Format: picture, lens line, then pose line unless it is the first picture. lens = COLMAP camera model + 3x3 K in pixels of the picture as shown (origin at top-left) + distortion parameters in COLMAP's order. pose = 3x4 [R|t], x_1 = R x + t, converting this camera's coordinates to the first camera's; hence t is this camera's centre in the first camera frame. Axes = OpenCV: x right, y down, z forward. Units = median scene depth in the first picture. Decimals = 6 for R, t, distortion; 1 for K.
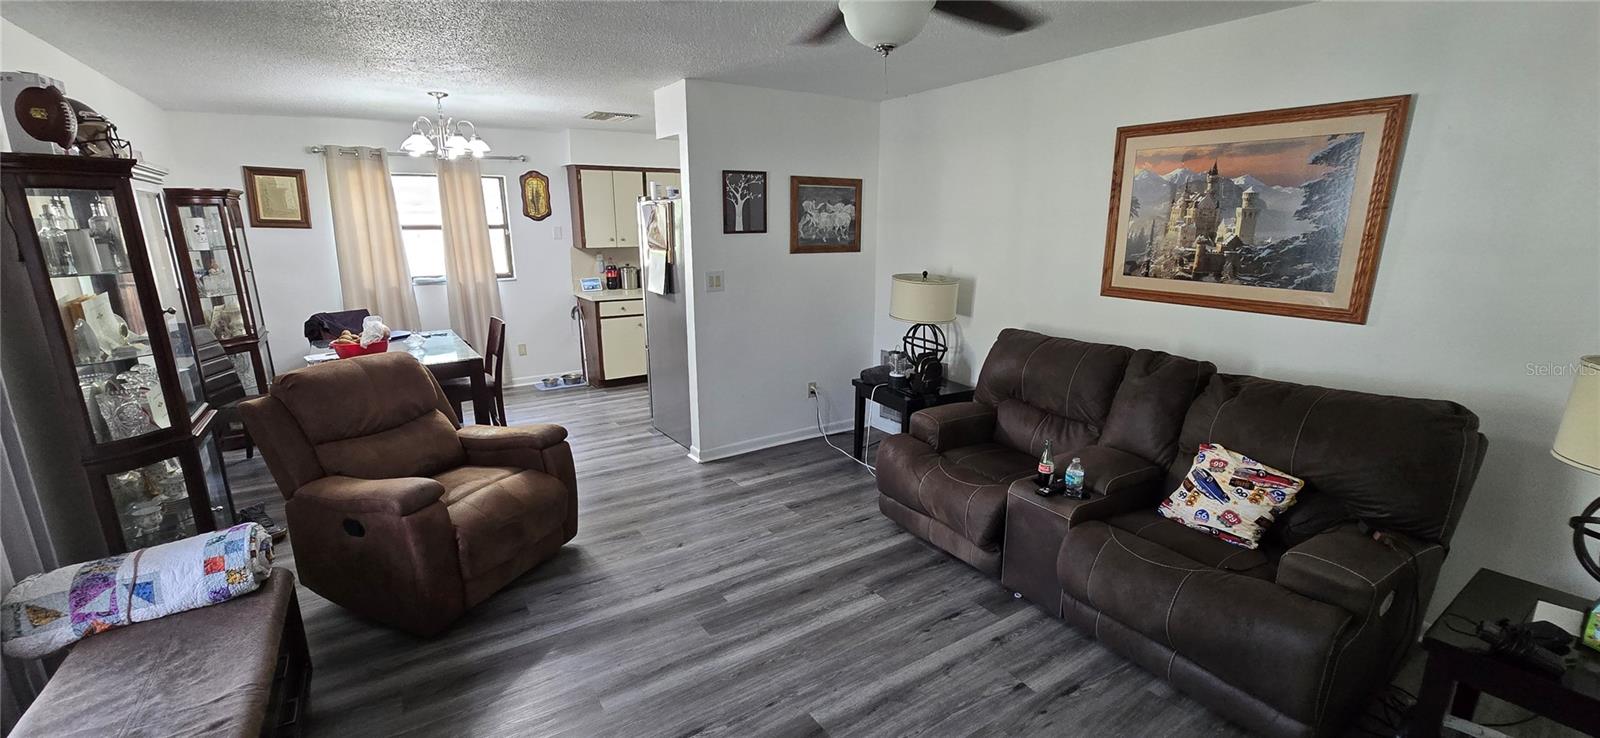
lens RADIAL K [[661.8, 0, 783.4], [0, 661.8, 378.2], [0, 0, 1]] dist [0.002991, 0.000469]
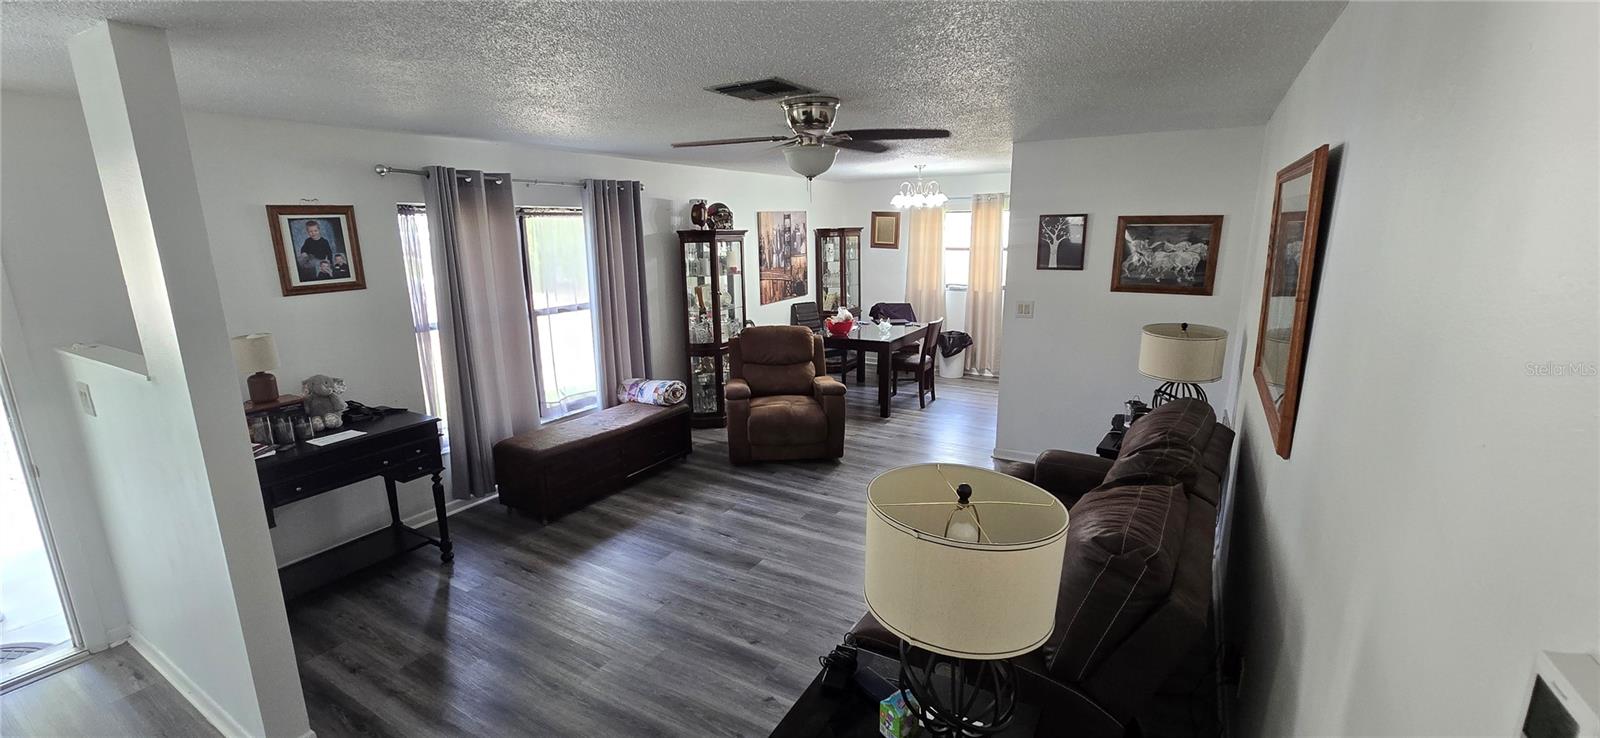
lens RADIAL K [[661.8, 0, 783.4], [0, 661.8, 378.2], [0, 0, 1]] dist [0.002991, 0.000469]
pose [[0.427748, 0.201727, -0.881100, 0.746974], [-0.197976, 0.972019, 0.126432, -0.089151], [0.881951, 0.120356, 0.455716, 0.104931]]
